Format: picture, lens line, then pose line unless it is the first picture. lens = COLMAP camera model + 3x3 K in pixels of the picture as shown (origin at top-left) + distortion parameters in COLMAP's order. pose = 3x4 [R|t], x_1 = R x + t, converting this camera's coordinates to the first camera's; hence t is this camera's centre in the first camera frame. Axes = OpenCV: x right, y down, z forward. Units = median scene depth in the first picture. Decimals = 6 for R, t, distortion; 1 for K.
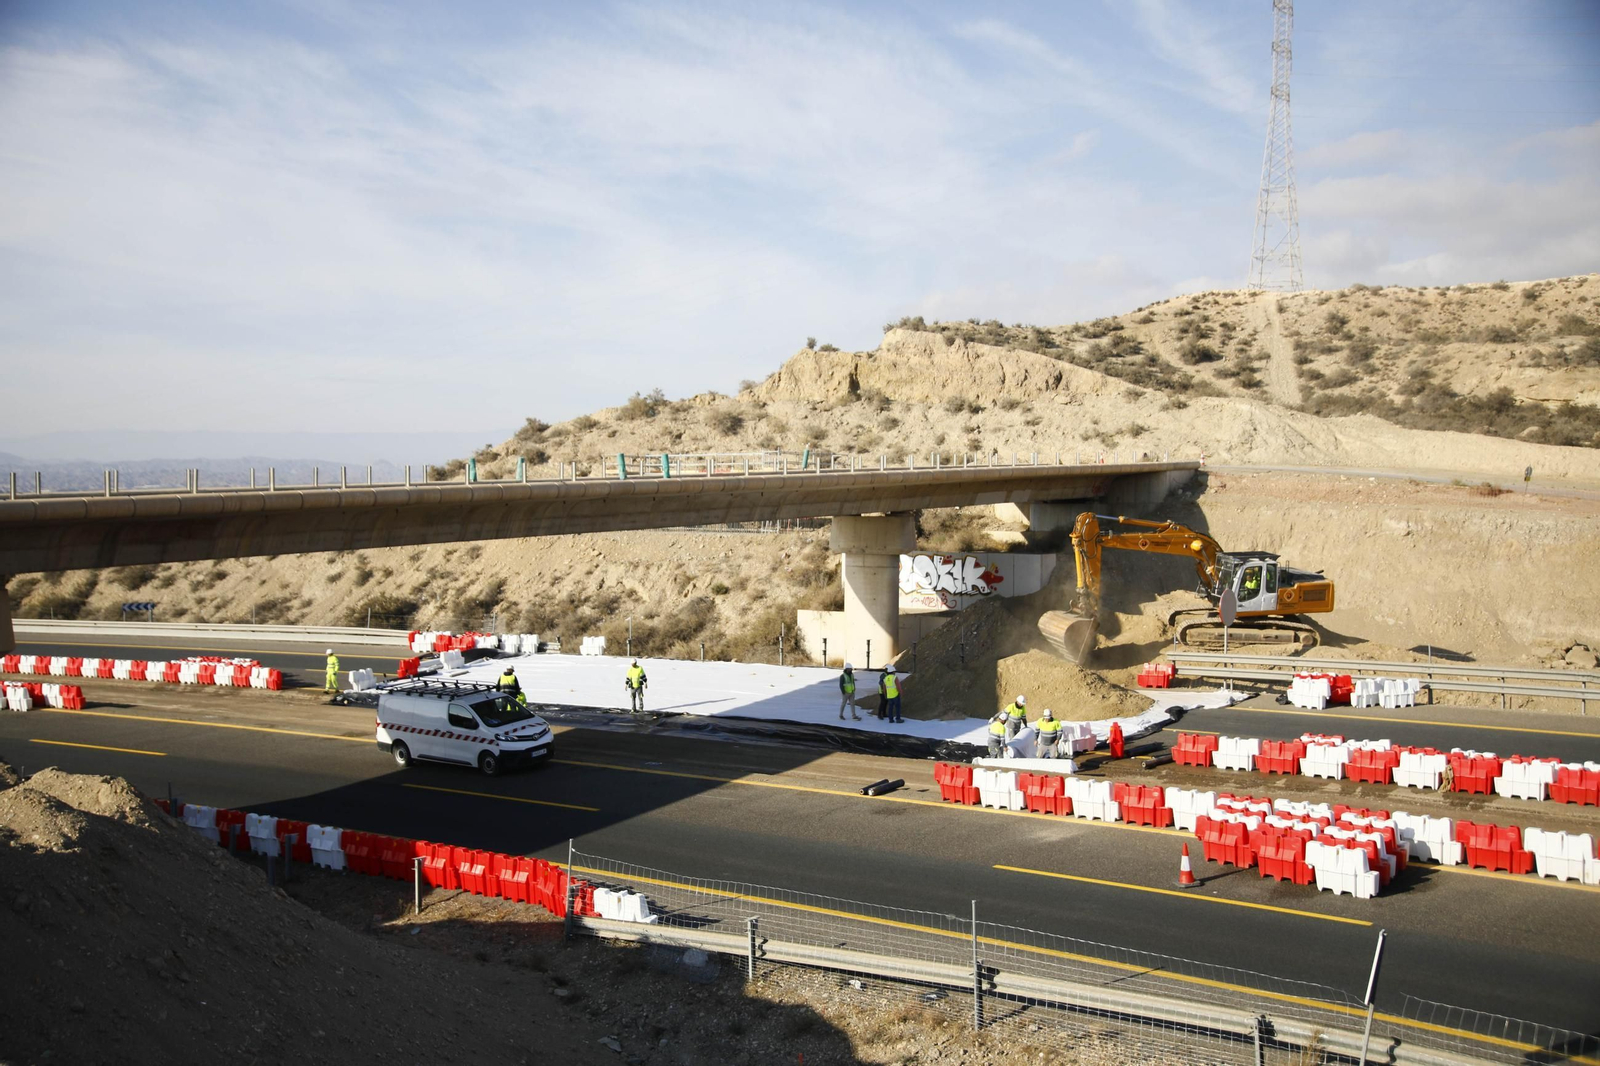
lens RADIAL K [[1614.0, 0, 792.4], [0, 1614.0, 542.8], [0, 0, 1]] dist [0.005497, 0.212802]
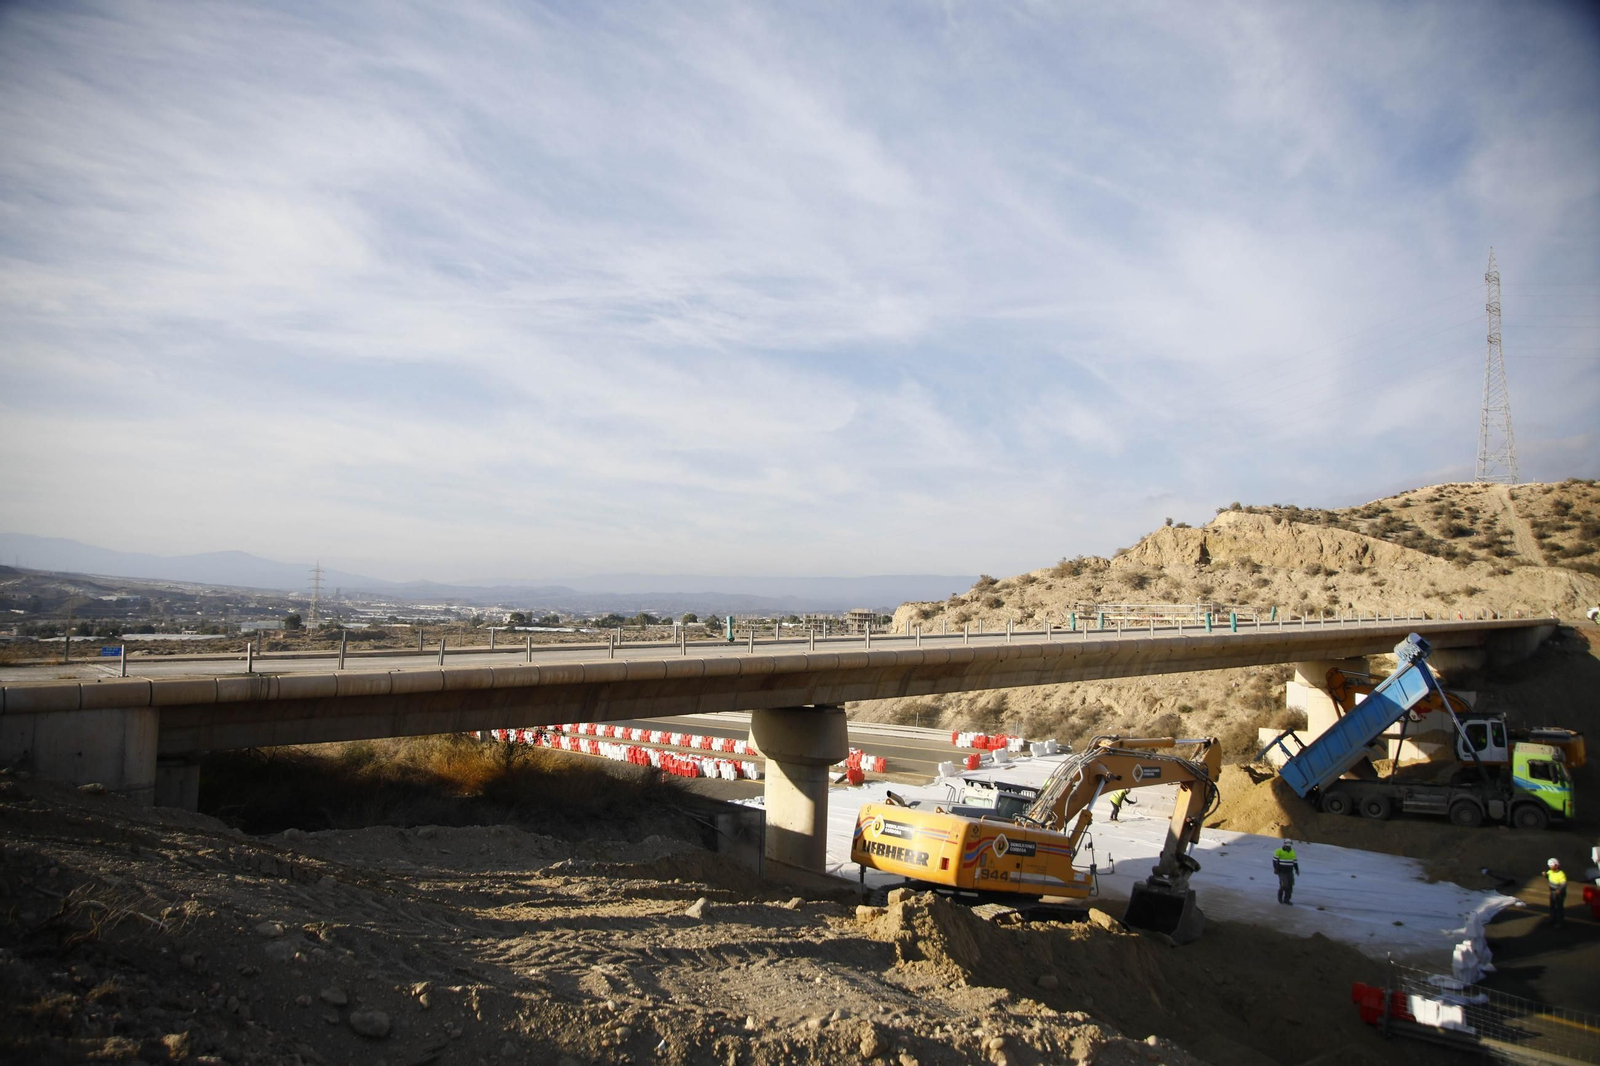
lens RADIAL K [[1111.6, 0, 793.8], [0, 1111.6, 541.9], [0, 0, 1]] dist [-0.121324, 0.093424]
pose [[0.968610, 0.005977, -0.248513, -0.110274], [-0.031206, 0.994726, -0.097706, -0.008127], [0.246618, 0.102395, 0.963688, 0.029229]]
